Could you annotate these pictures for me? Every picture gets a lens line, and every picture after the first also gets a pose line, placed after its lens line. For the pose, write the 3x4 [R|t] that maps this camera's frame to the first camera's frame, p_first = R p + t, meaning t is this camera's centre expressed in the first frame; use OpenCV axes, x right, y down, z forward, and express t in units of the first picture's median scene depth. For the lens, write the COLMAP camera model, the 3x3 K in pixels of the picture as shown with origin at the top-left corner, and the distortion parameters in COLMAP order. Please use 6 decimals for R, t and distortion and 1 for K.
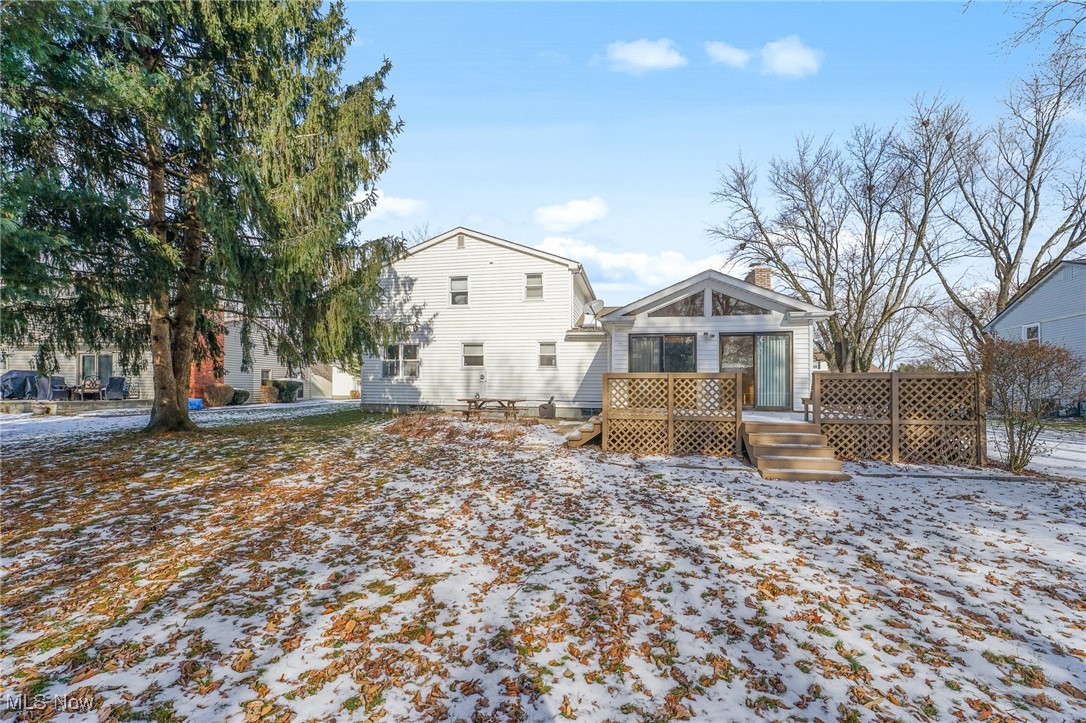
lens RADIAL K [[443.4, 0, 551.2], [0, 443.4, 369.1], [0, 0, 1]] dist [0.000559, 0.000239]
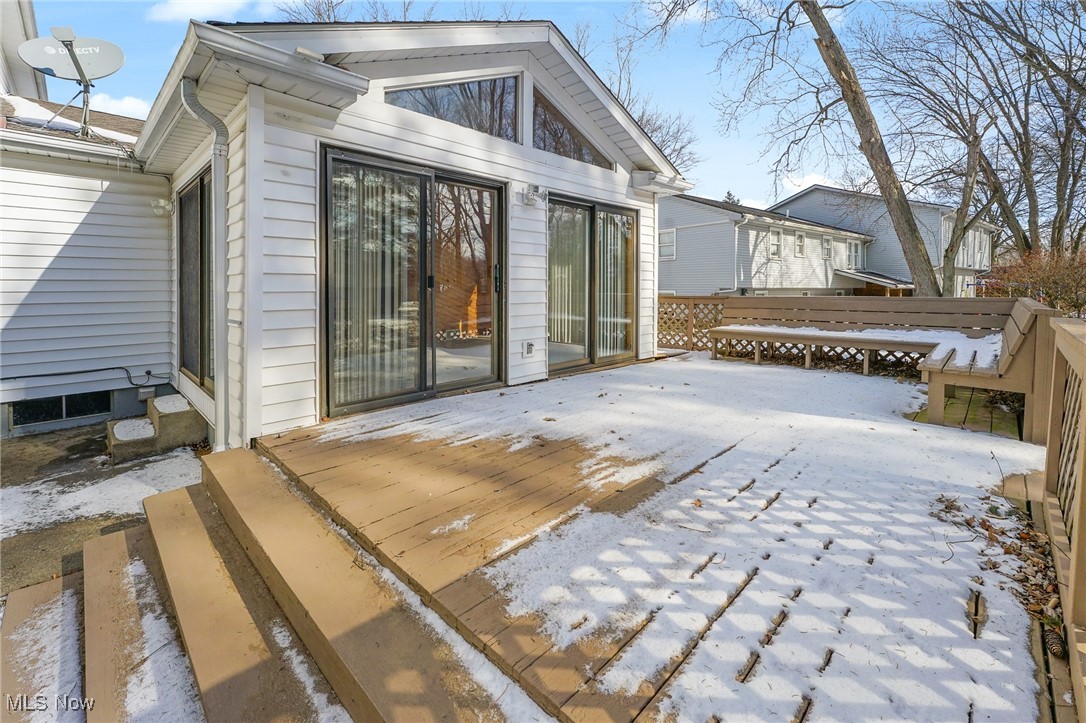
lens RADIAL K [[443.4, 0, 522.8], [0, 443.4, 284.2], [0, 0, 1]] dist [0.000559, 0.000239]
pose [[0.572170, -0.003633, 0.820127, 0.026351], [-0.031285, 0.999166, 0.026252, -0.006155], [-0.819538, -0.040678, 0.571579, 0.746590]]
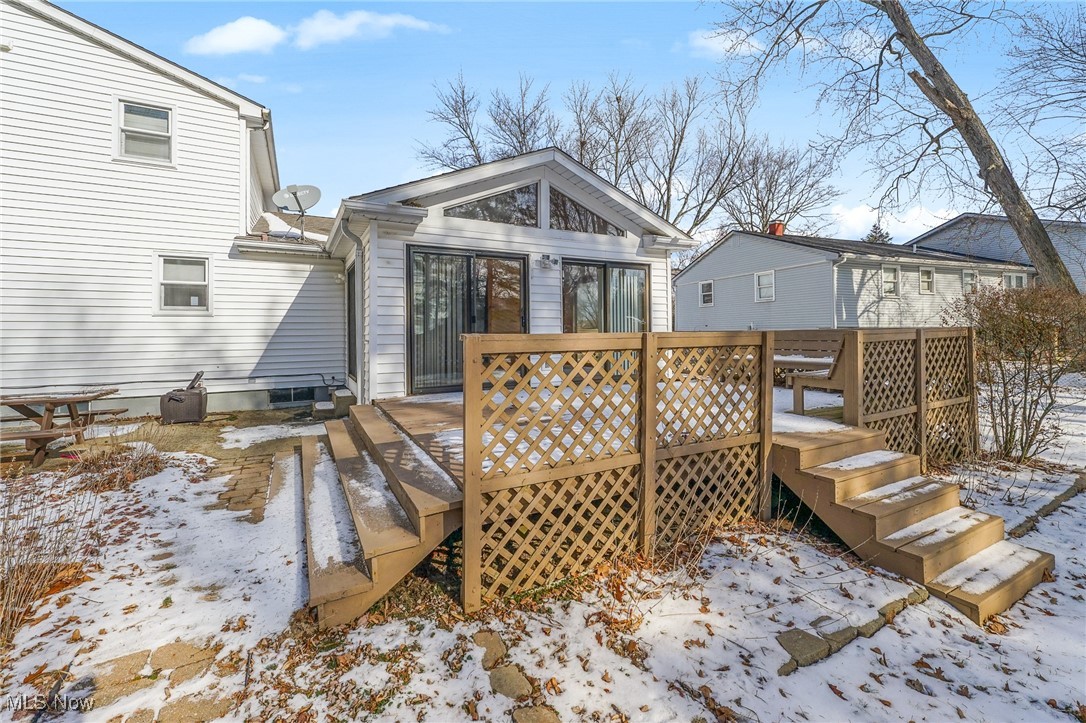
lens RADIAL K [[443.4, 0, 553.1], [0, 443.4, 323.2], [0, 0, 1]] dist [0.000559, 0.000239]
pose [[0.766475, 0.000022, 0.642274, -0.014988], [-0.013617, 0.999776, 0.016216, -0.002874], [-0.642129, -0.021175, 0.766304, 0.522271]]
